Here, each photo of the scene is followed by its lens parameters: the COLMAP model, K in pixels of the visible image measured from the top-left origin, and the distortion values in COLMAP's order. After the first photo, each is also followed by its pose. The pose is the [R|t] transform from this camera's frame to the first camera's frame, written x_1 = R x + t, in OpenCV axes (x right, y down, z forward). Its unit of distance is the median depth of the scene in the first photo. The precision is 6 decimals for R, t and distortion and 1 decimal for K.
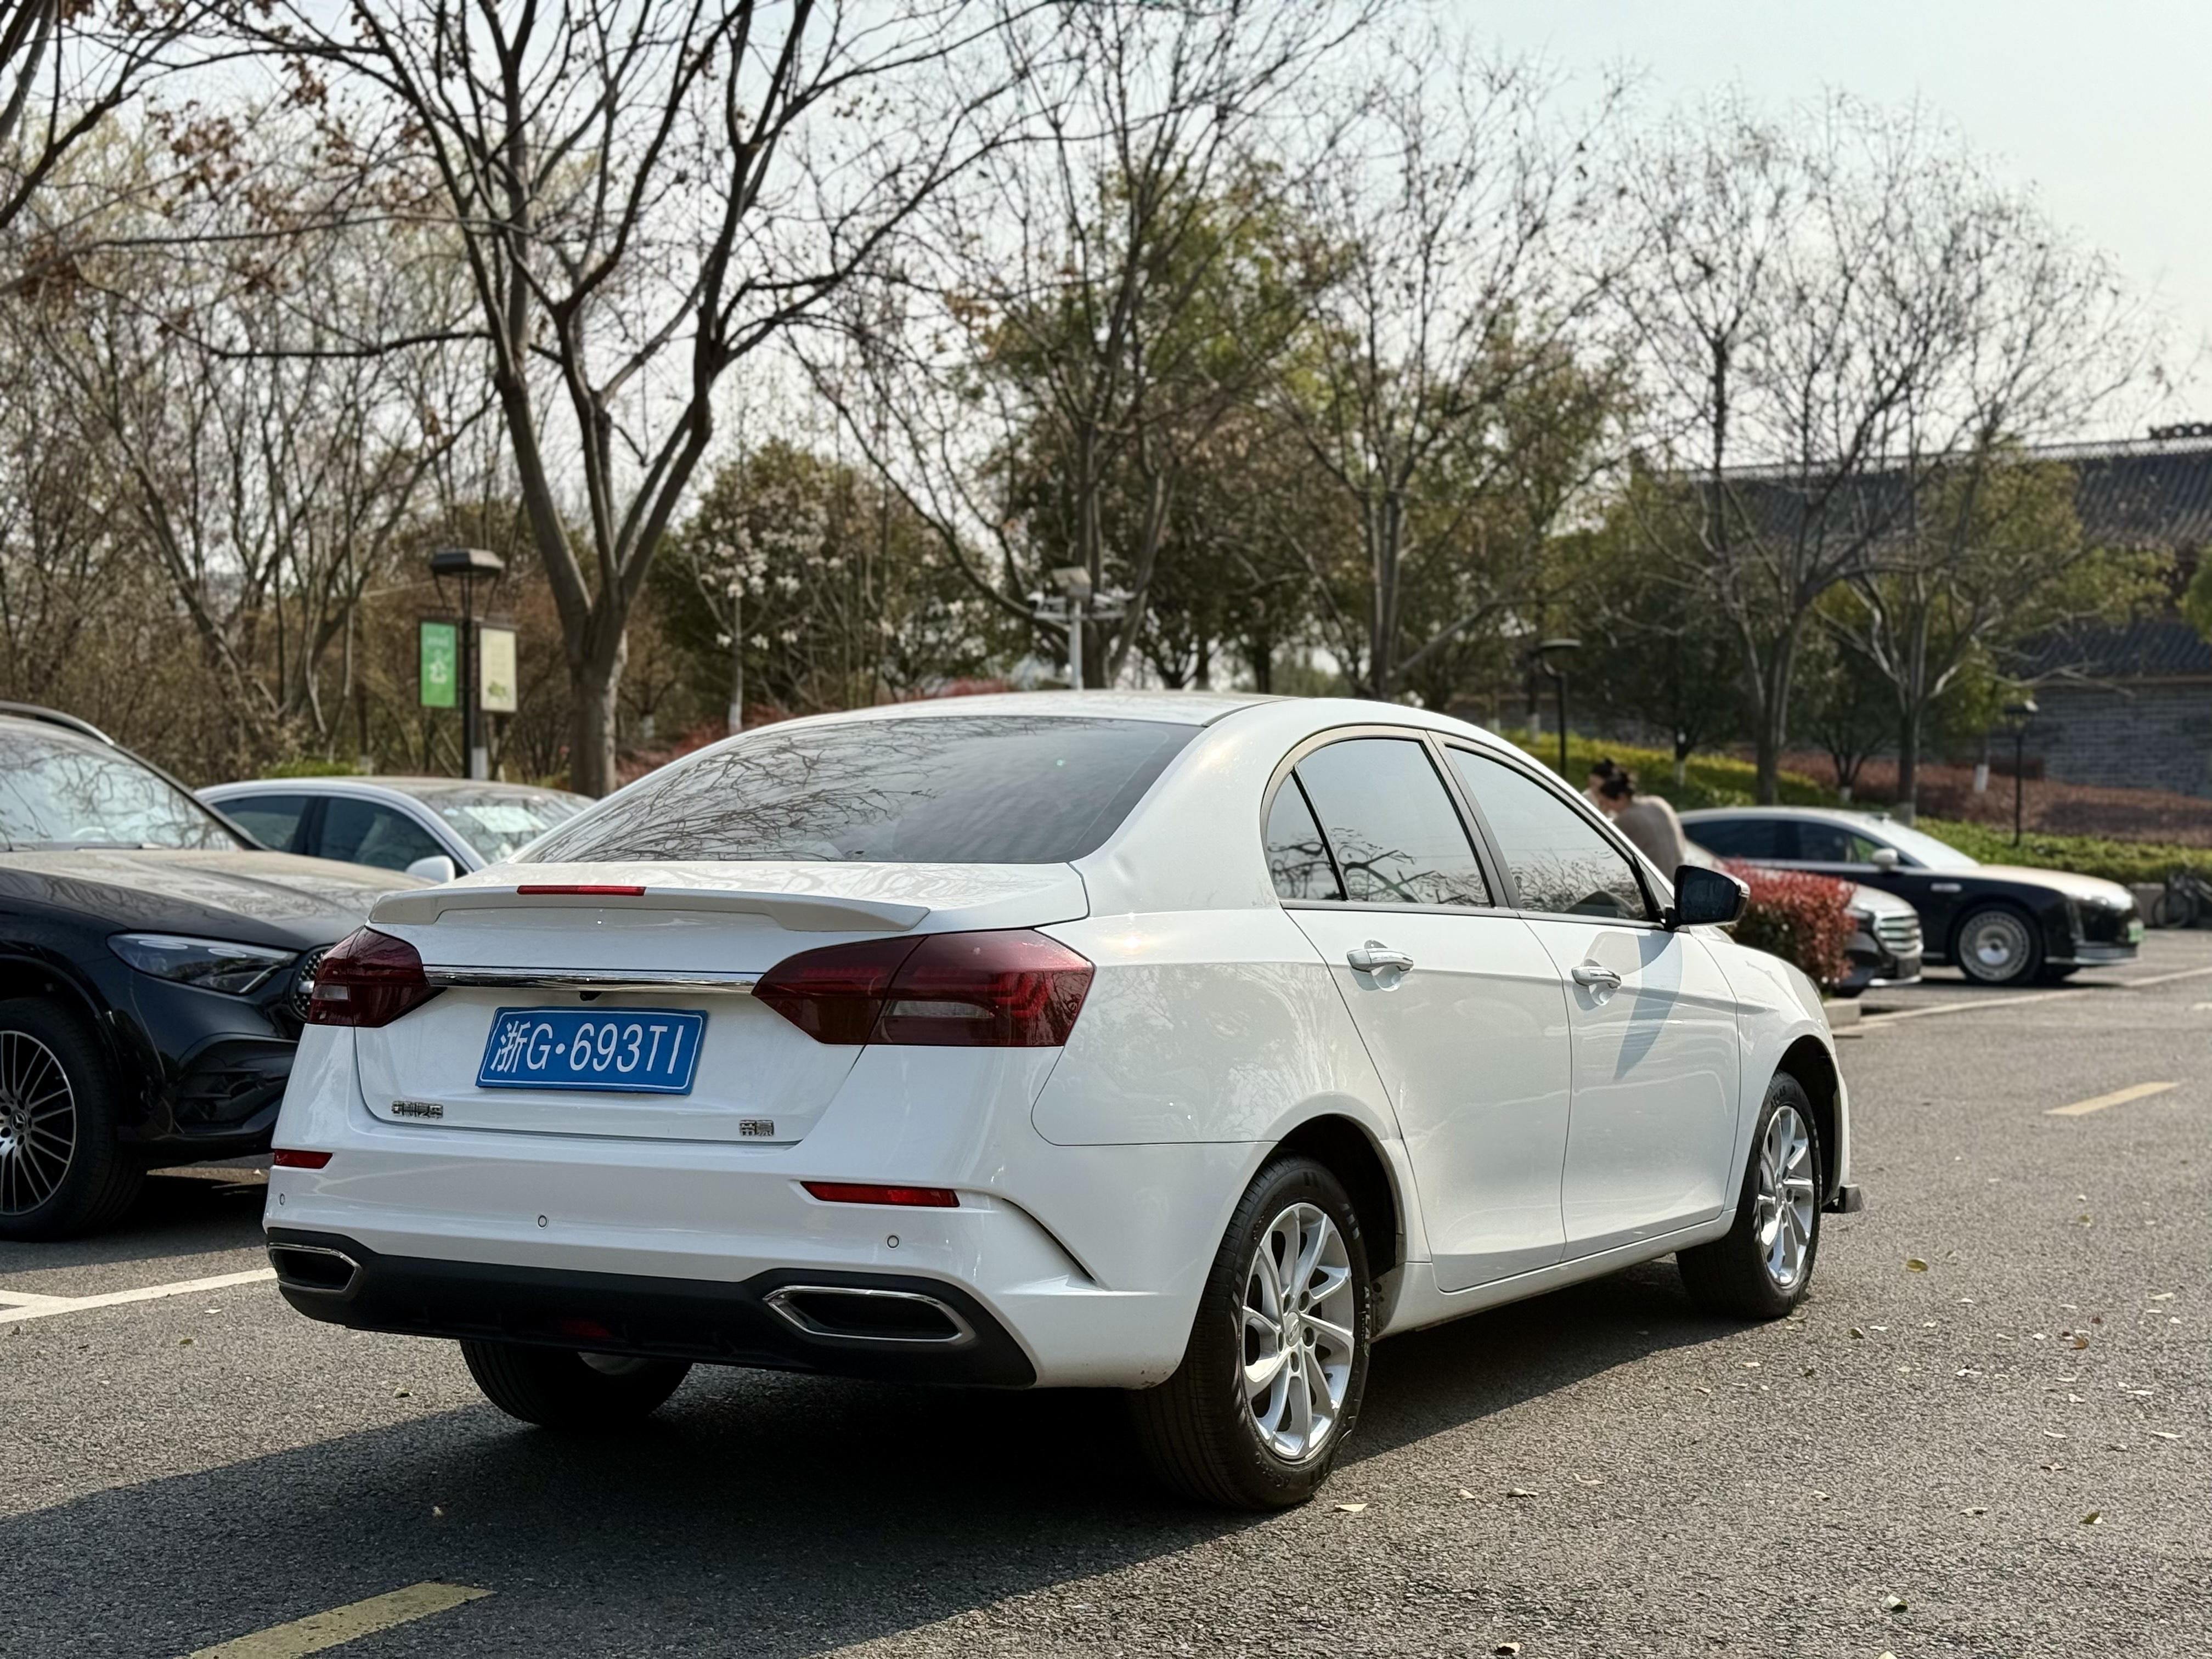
lens RADIAL K [[3160.4, 0, 1096.1], [0, 3160.4, 832.6], [0, 0, 1]] dist [0.198998, 0.030472]
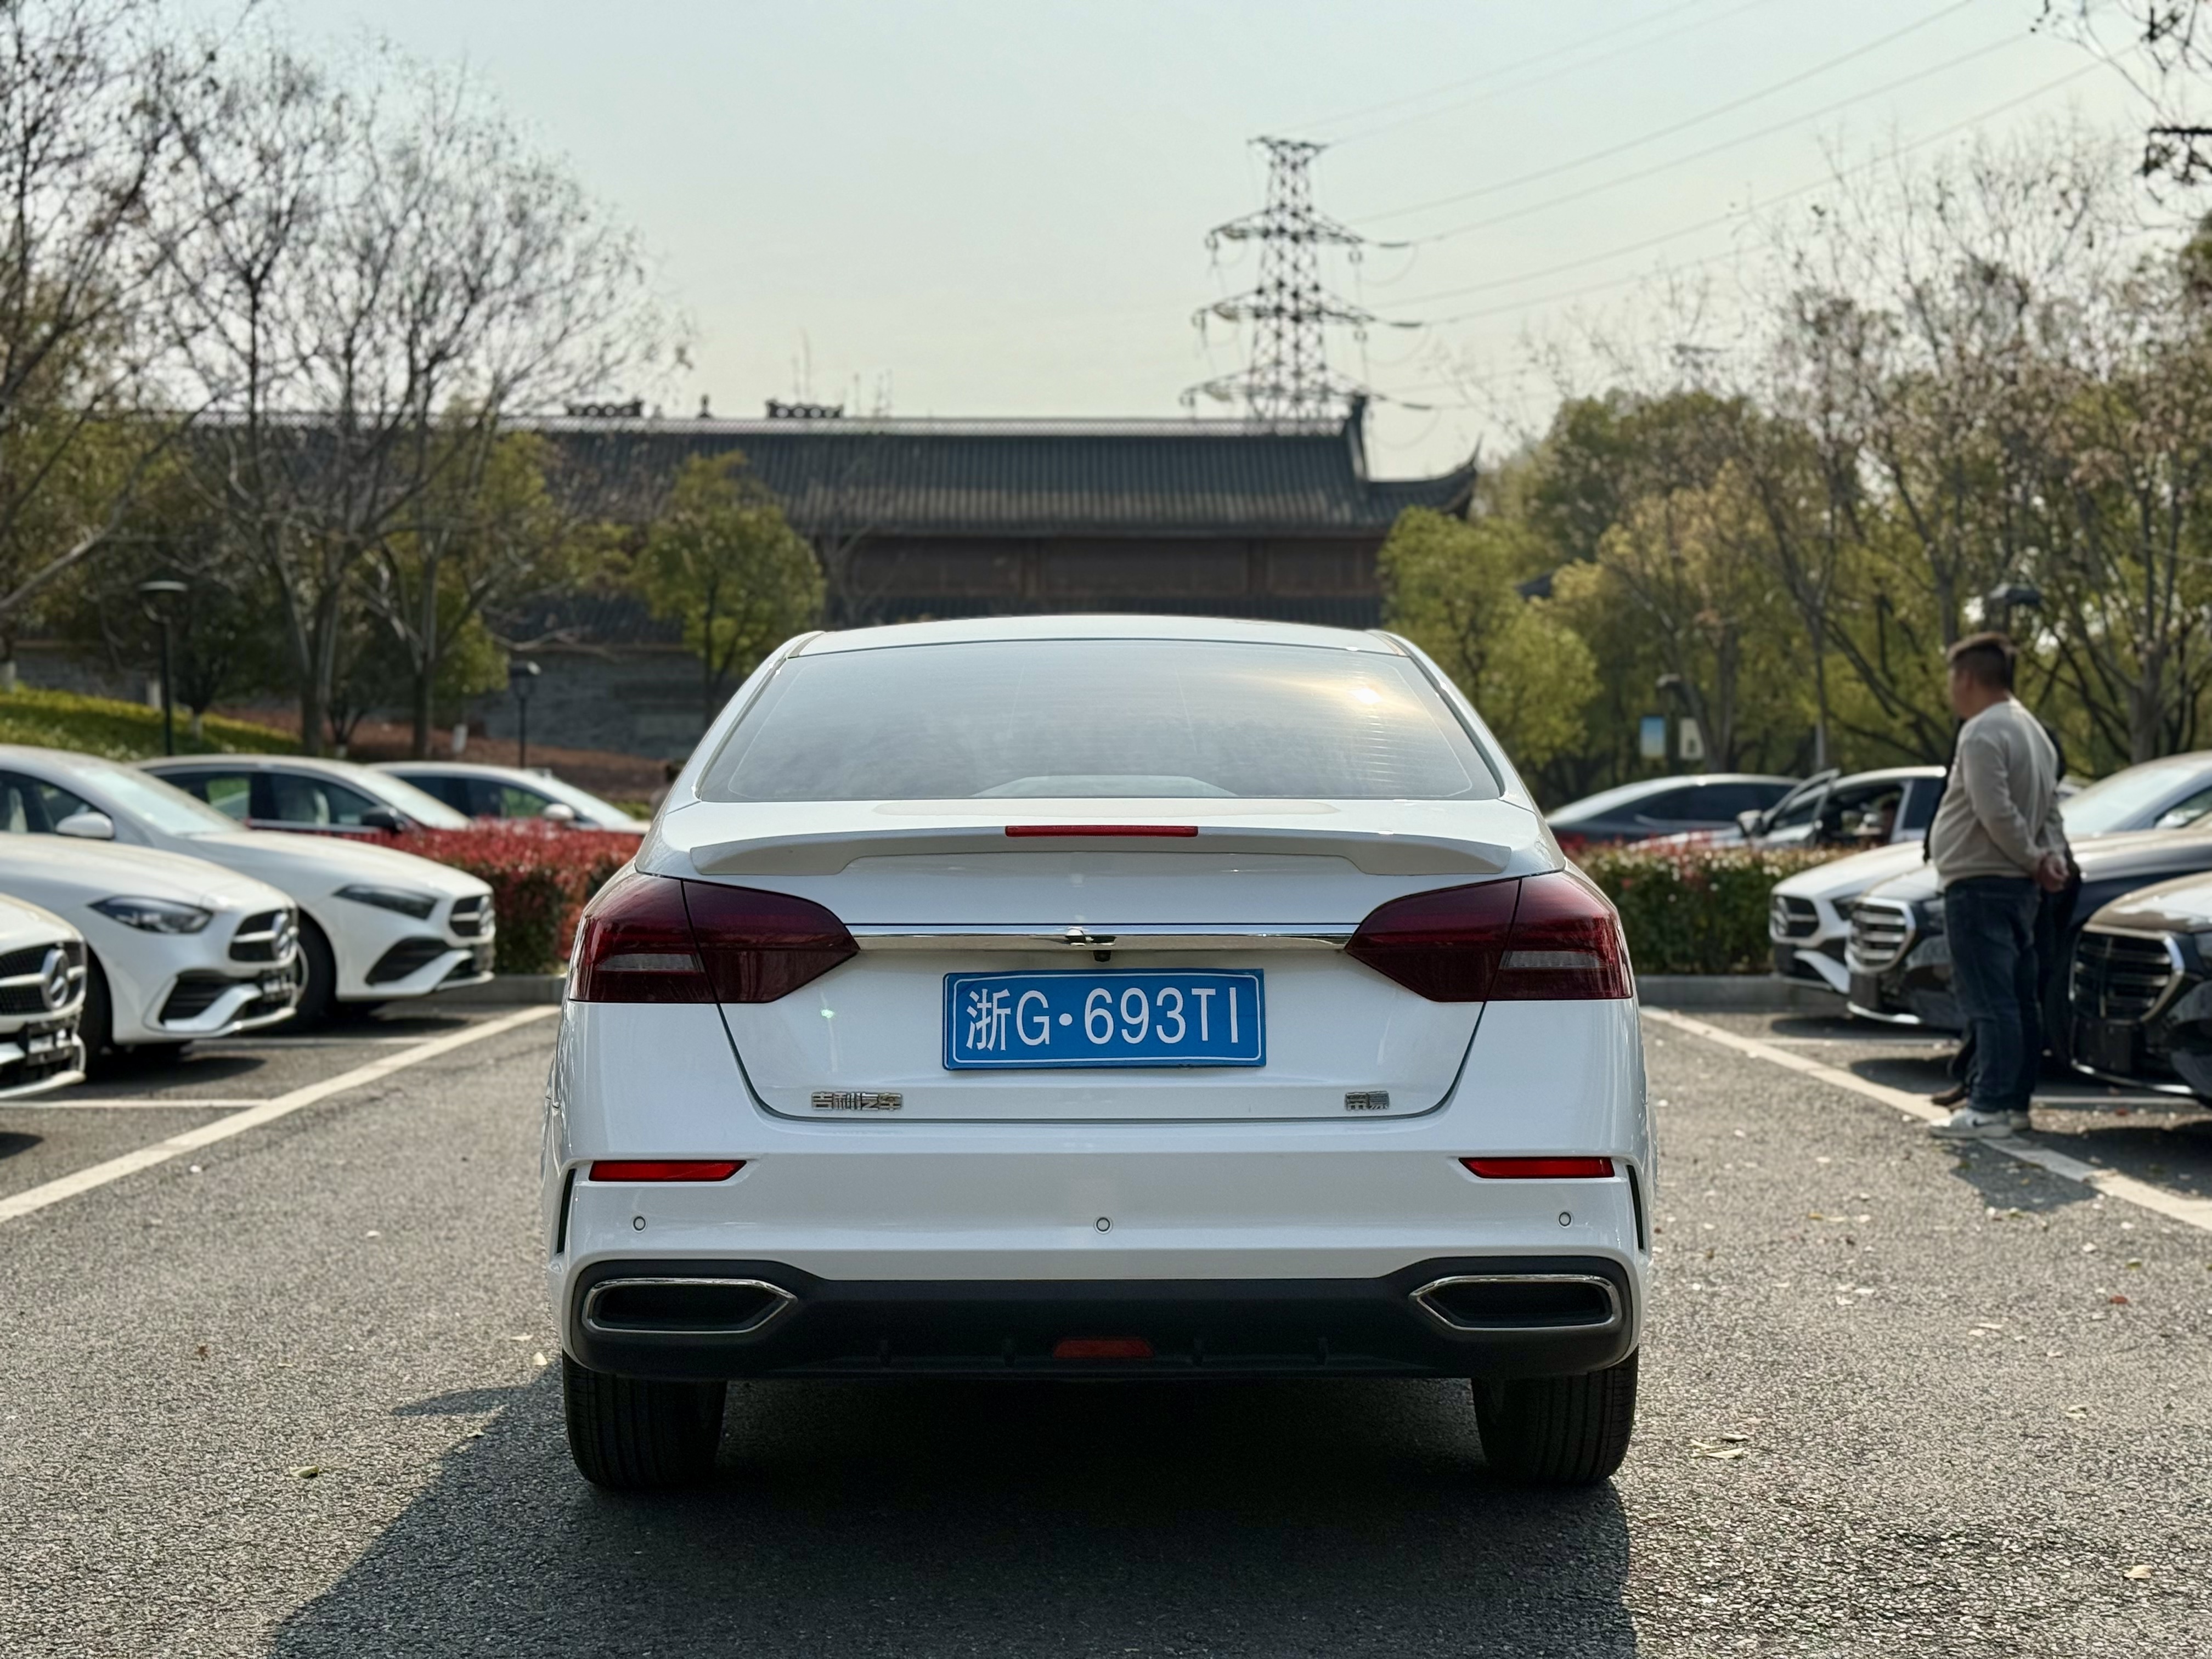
lens RADIAL K [[3160.9, 0, 1106.0], [0, 3160.9, 829.5], [0, 0, 1]] dist [0.330523, -1.252553]
pose [[0.852395, -0.006198, 0.522862, -0.596135], [0.000811, 0.999944, 0.010530, 0.008680], [-0.522898, -0.008552, 0.852352, 0.278250]]
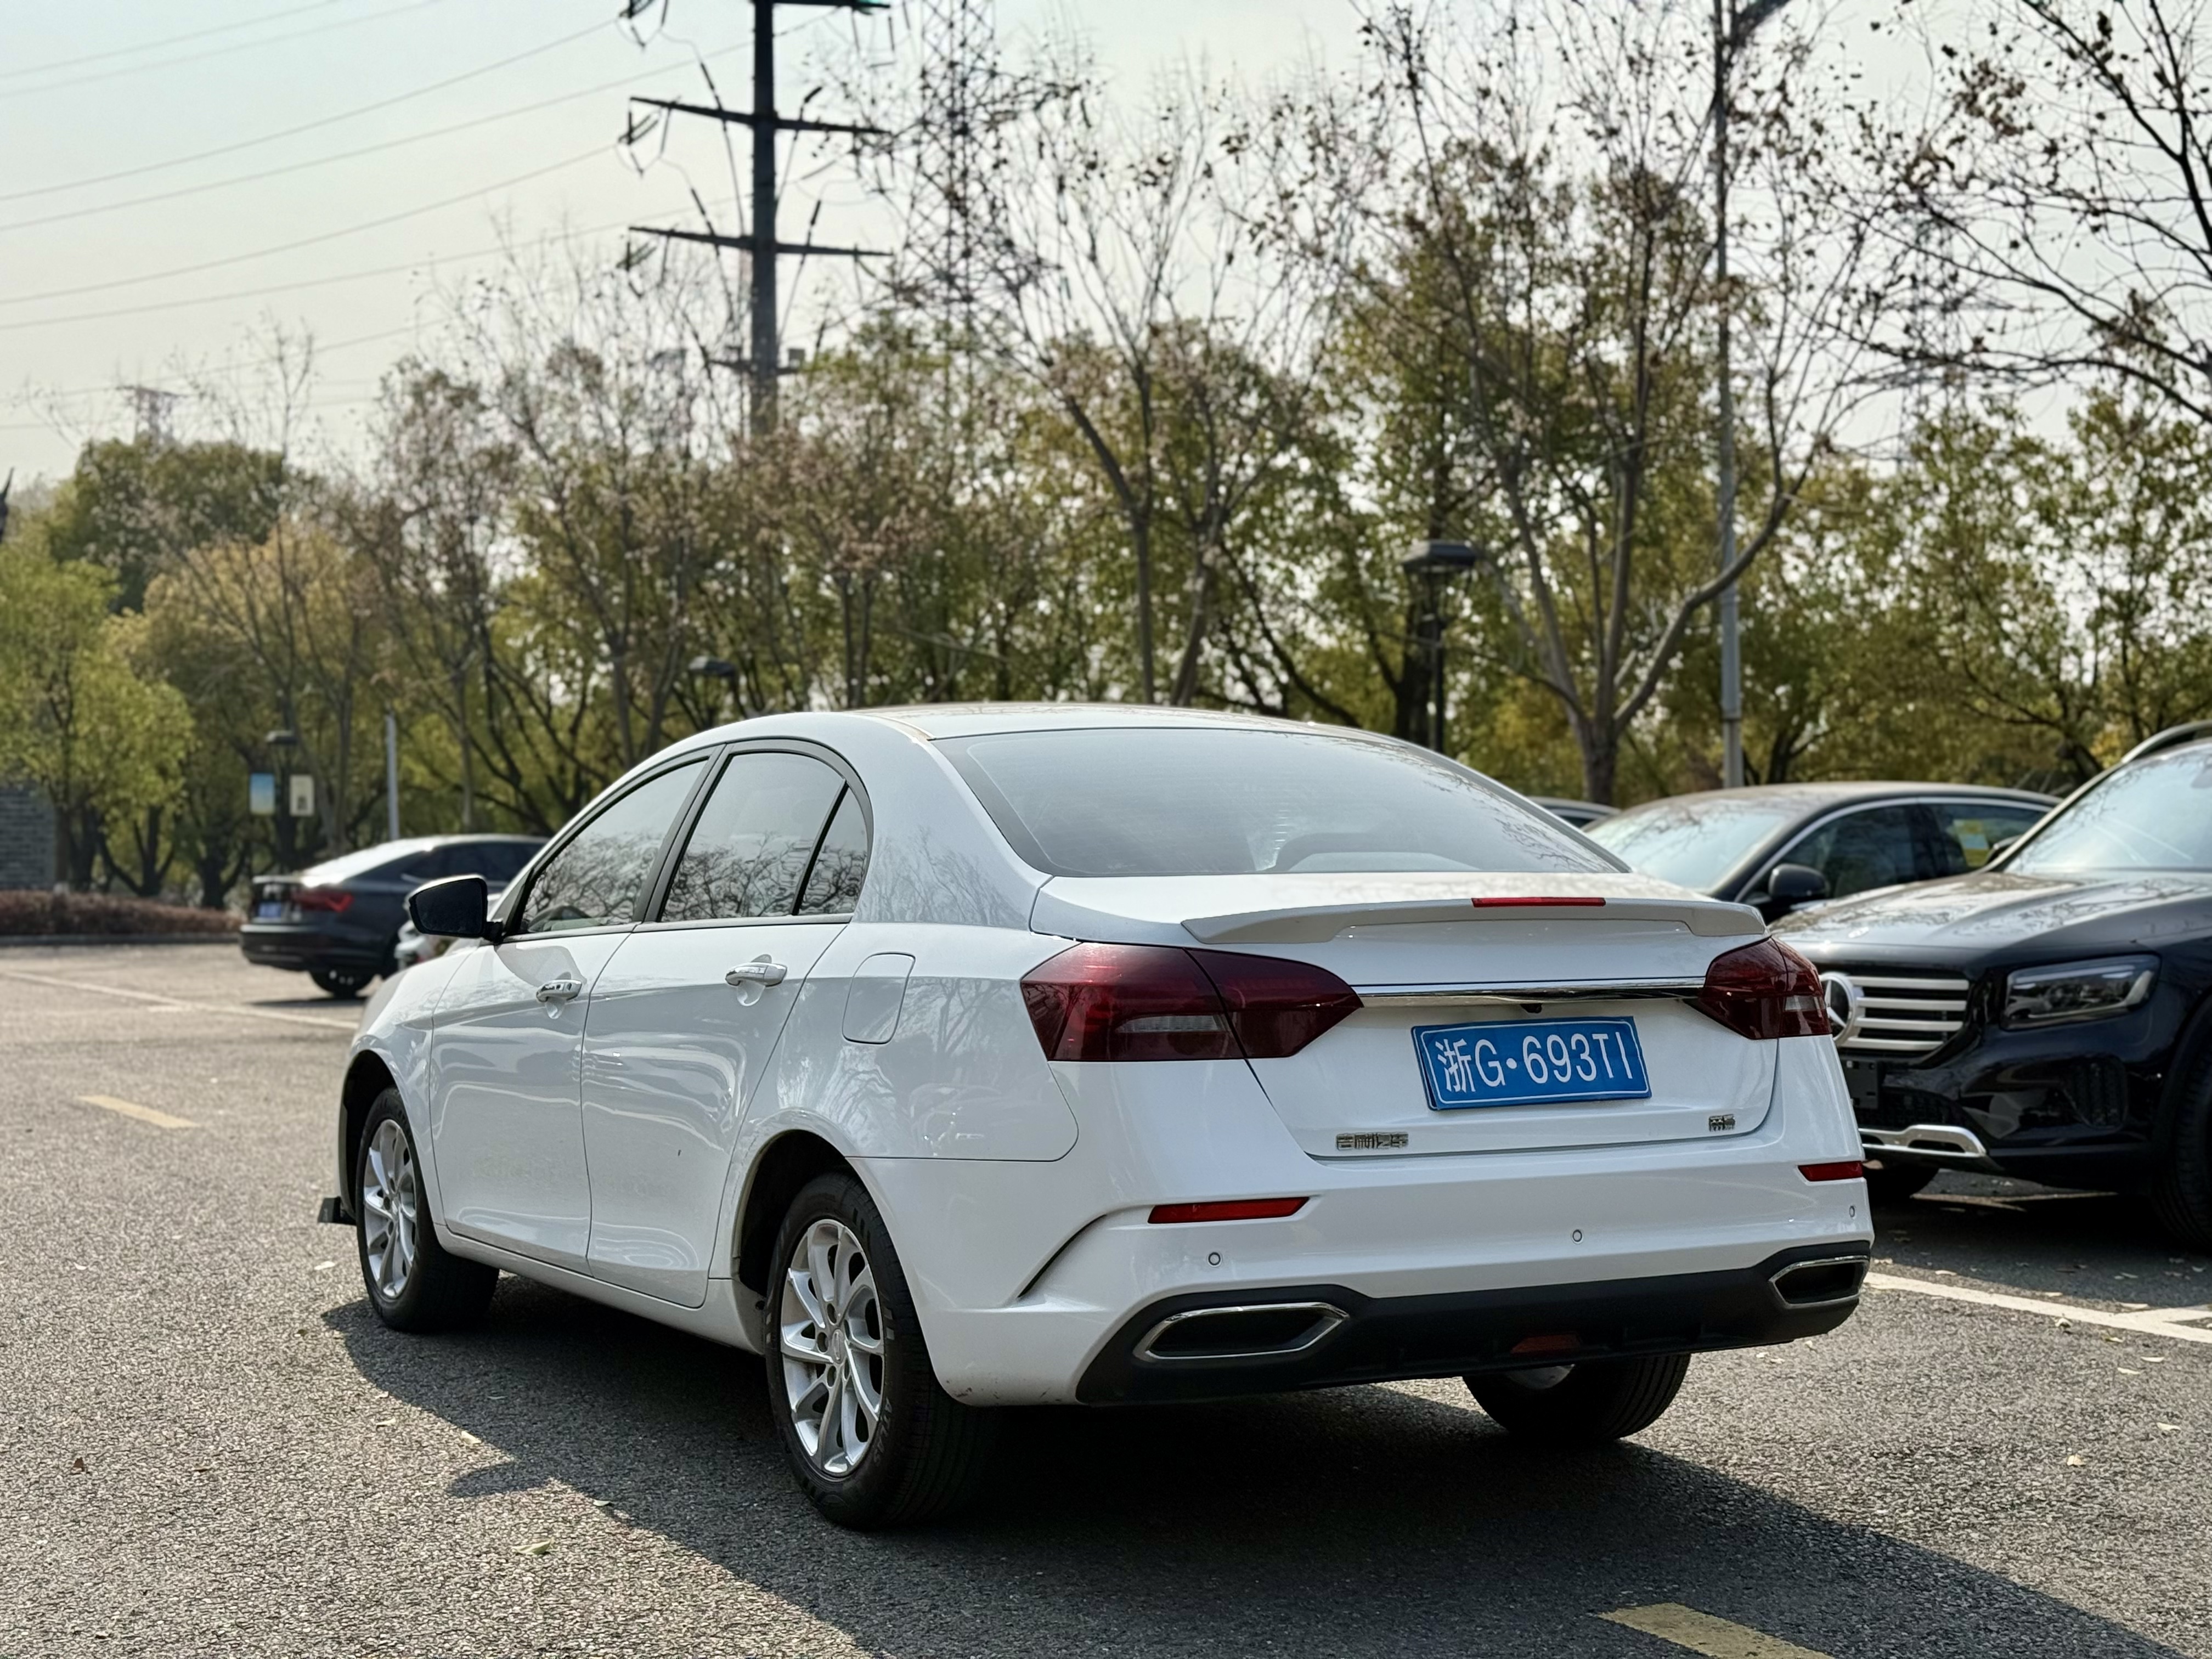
lens RADIAL K [[3160.9, 0, 1106.0], [0, 3160.9, 829.5], [0, 0, 1]] dist [0.330523, -1.252553]
pose [[0.479507, 0.004487, 0.877527, -1.087333], [0.000824, 0.999984, -0.005563, 0.001030], [-0.877538, 0.003390, 0.479495, 0.636585]]
